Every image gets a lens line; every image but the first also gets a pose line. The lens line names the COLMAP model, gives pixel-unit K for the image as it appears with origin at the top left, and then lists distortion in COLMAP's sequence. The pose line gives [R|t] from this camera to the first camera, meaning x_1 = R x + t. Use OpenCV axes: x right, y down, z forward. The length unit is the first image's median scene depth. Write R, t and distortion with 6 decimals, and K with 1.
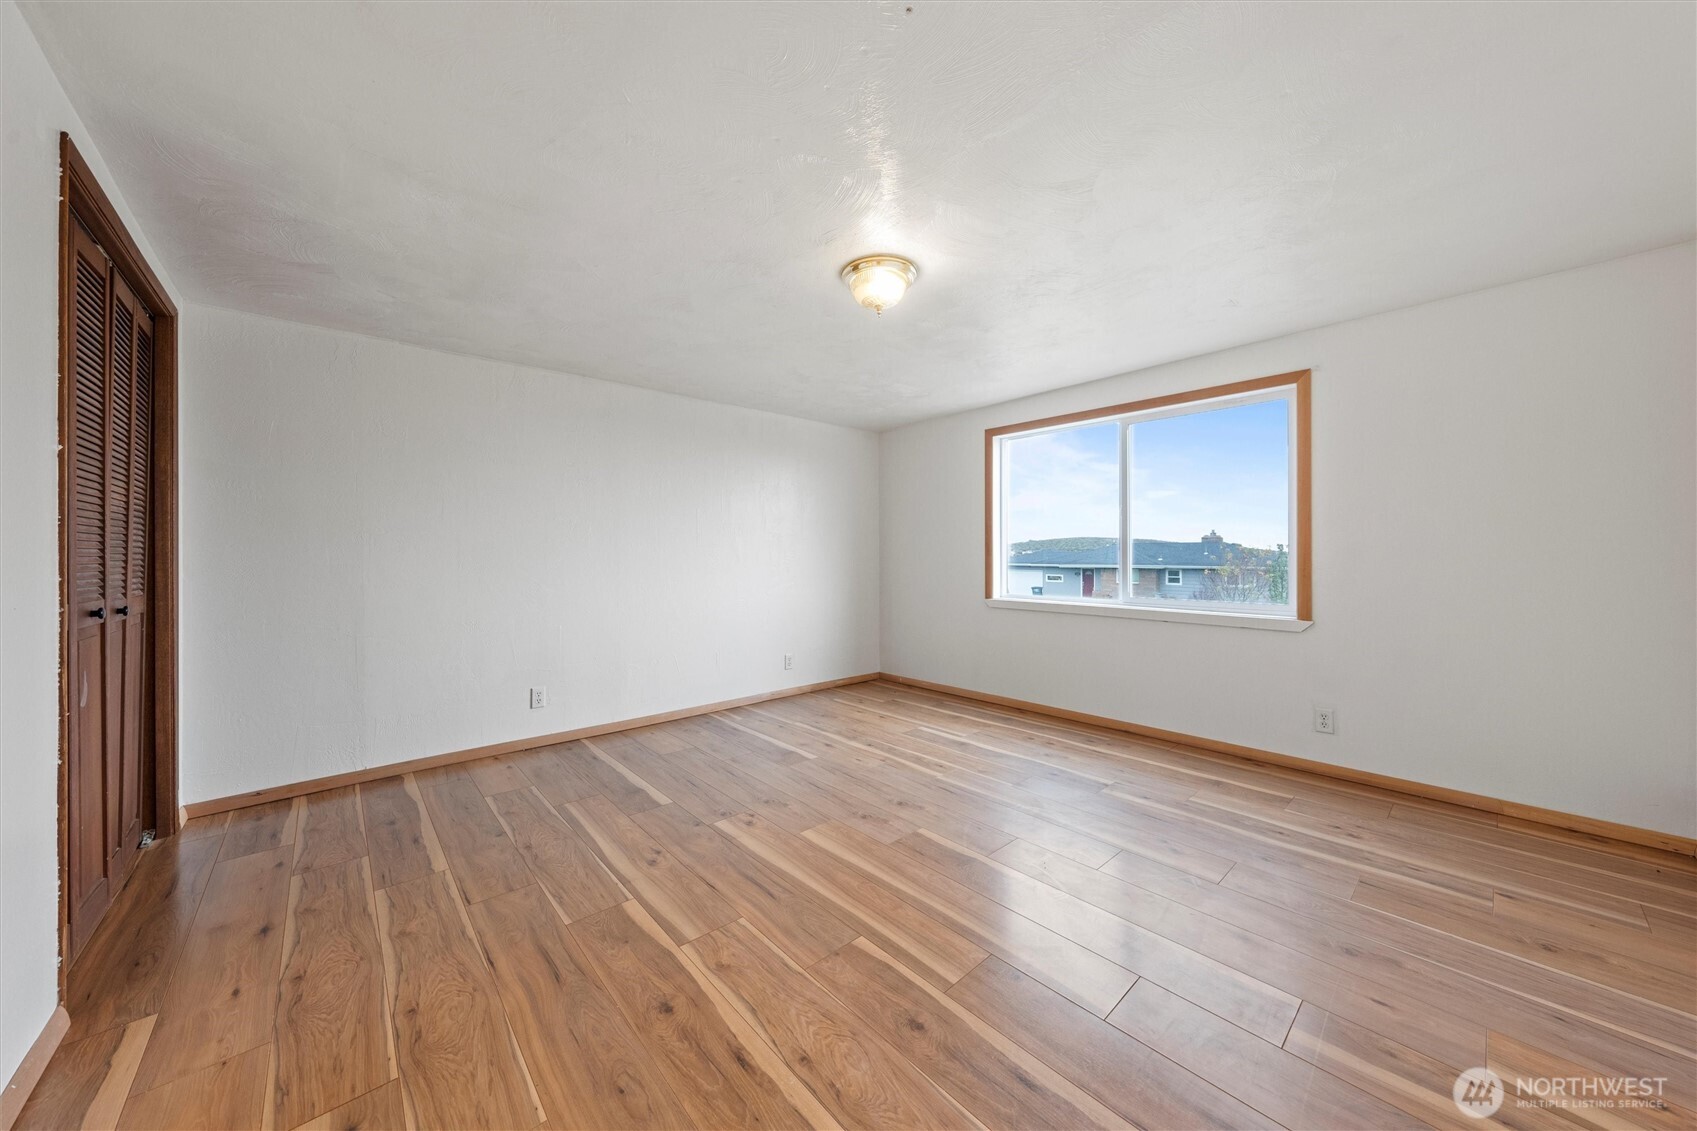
lens RADIAL K [[583.5, 0, 855.4], [0, 583.5, 576.2], [0, 0, 1]] dist [-0.001408, -0.000080]
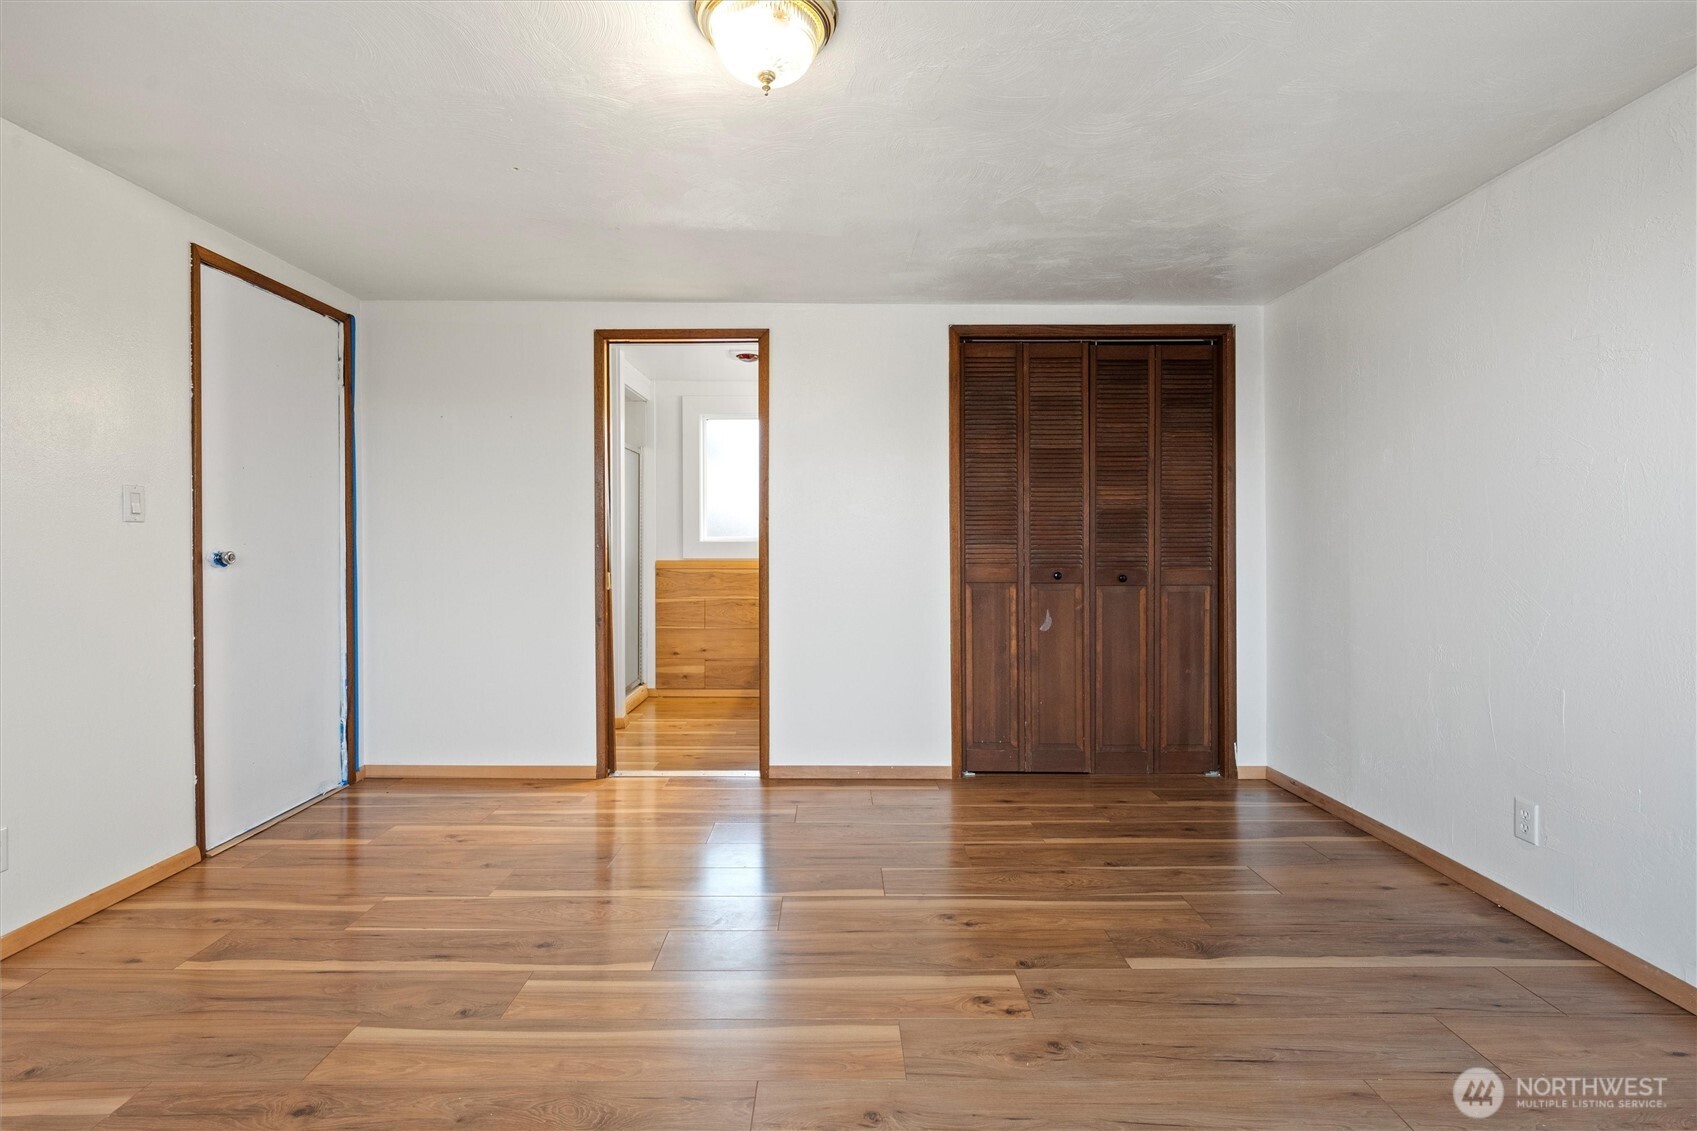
lens RADIAL K [[779.6, 0, 835.1], [0, 779.6, 544.1], [0, 0, 1]] dist [0.000330, -0.000135]
pose [[-0.671578, 0.008149, -0.740889, 0.522945], [-0.021913, 0.999284, 0.030854, -0.056440], [0.740610, 0.036956, -0.670918, 1.487795]]
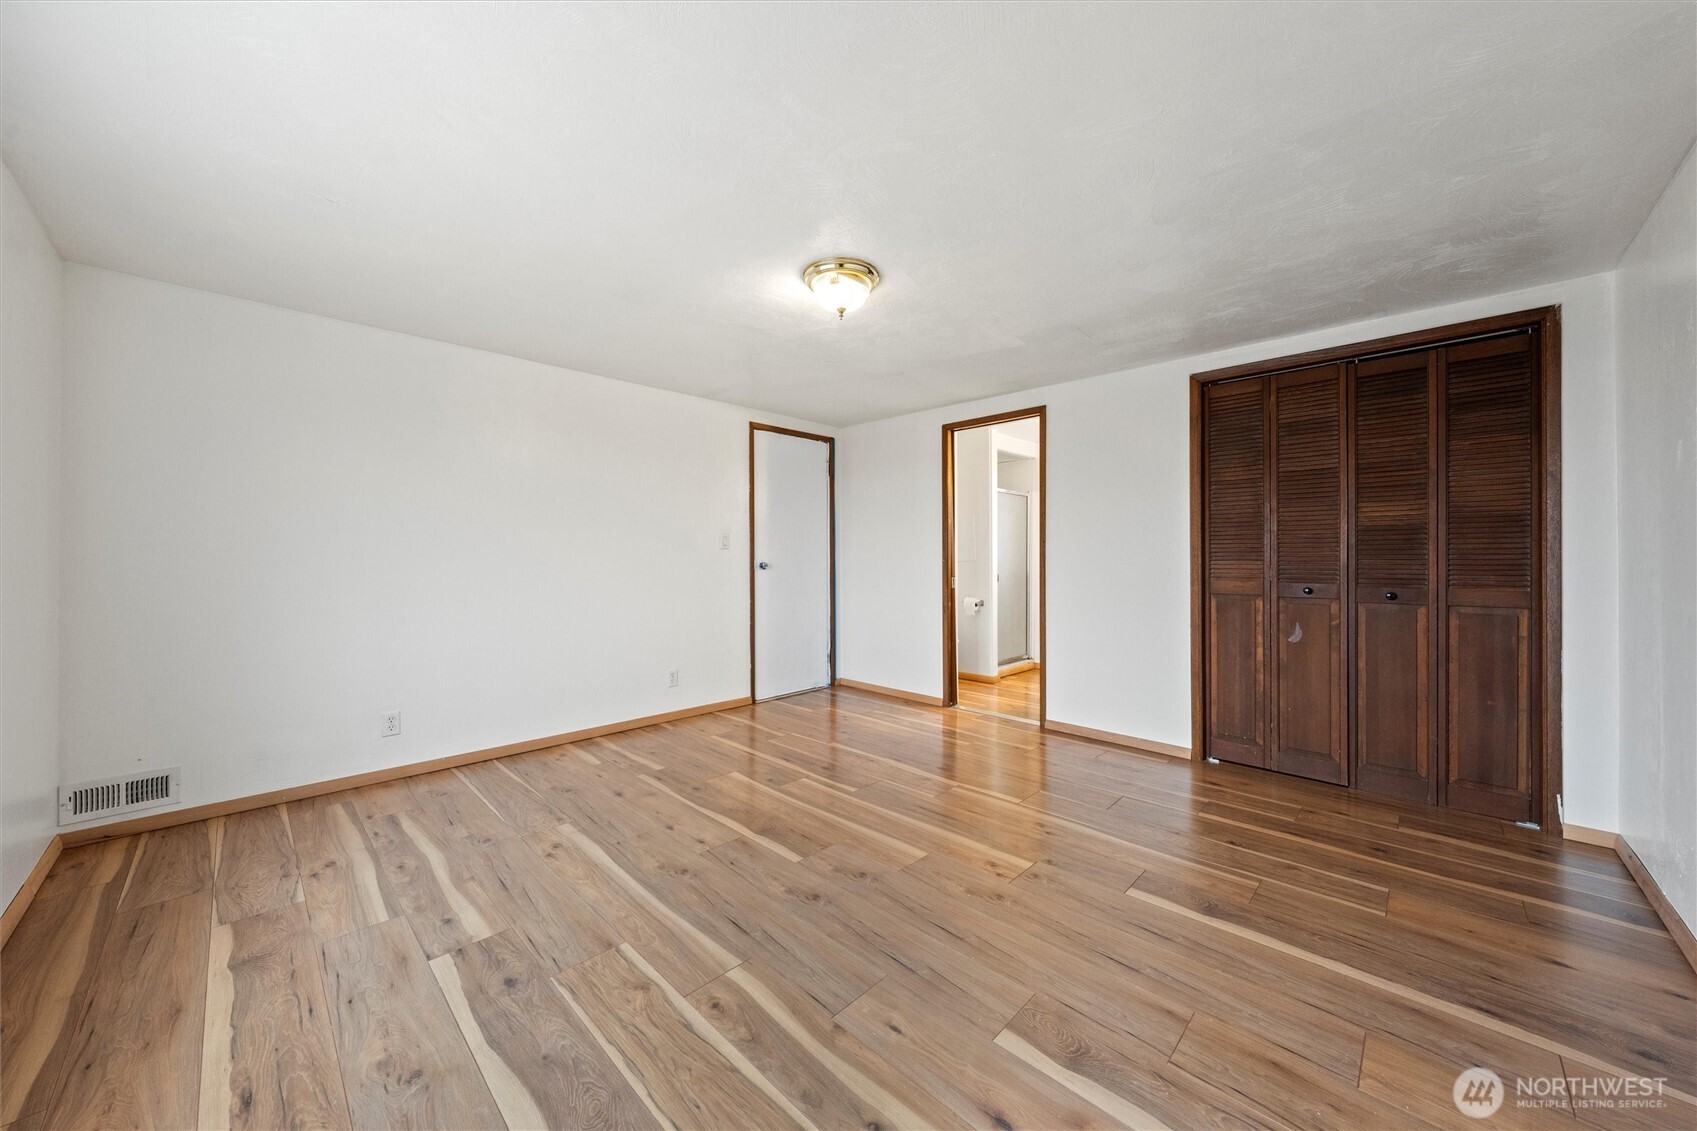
lens RADIAL K [[599.1, 0, 852.4], [0, 599.1, 559.2], [0, 0, 1]] dist [-0.000388, -0.000184]
pose [[-0.997870, 0.004511, -0.065084, 0.089160], [0.002062, 0.999289, 0.037648, -0.071221], [0.065208, 0.037434, -0.997169, 1.984443]]
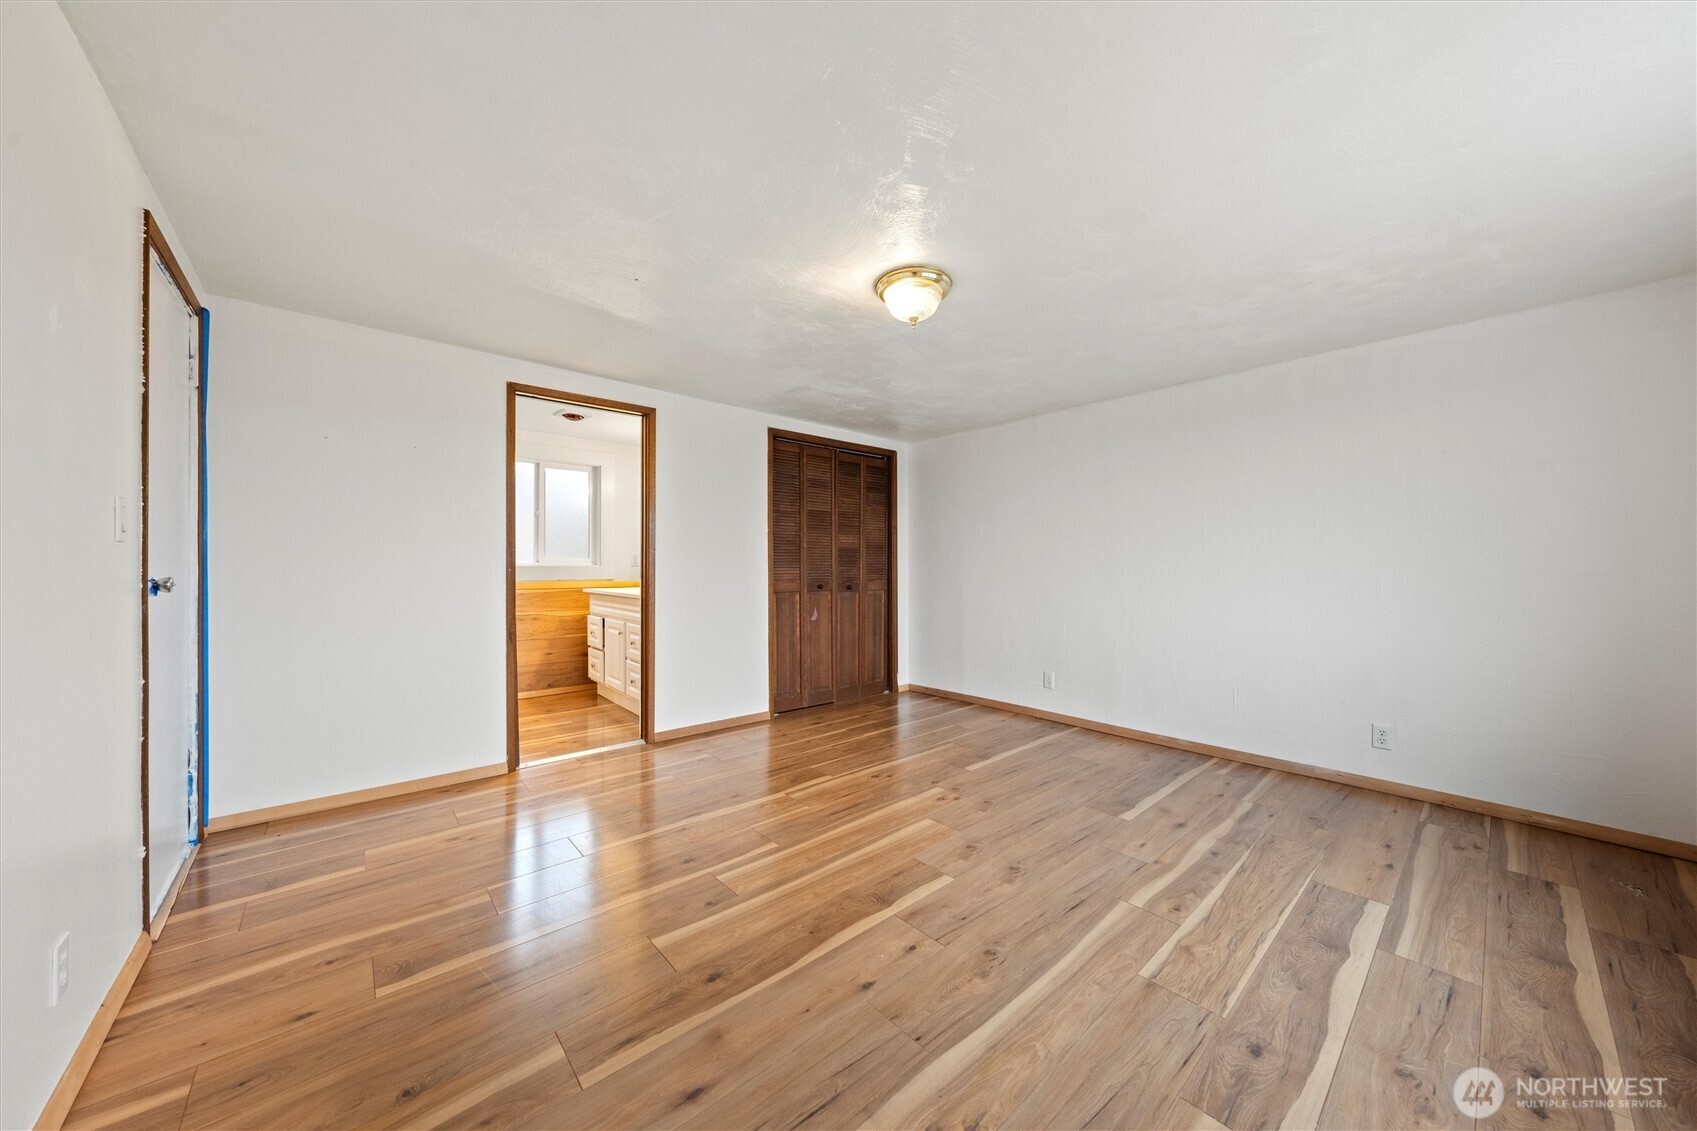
lens RADIAL K [[579.3, 0, 853.8], [0, 579.3, 563.6], [0, 0, 1]] dist [-0.001378, -0.000198]
pose [[-0.009140, 0.001168, -0.999958, 1.024230], [-0.035665, 0.999363, 0.001493, -0.038307], [0.999322, 0.035677, -0.009093, 0.874984]]
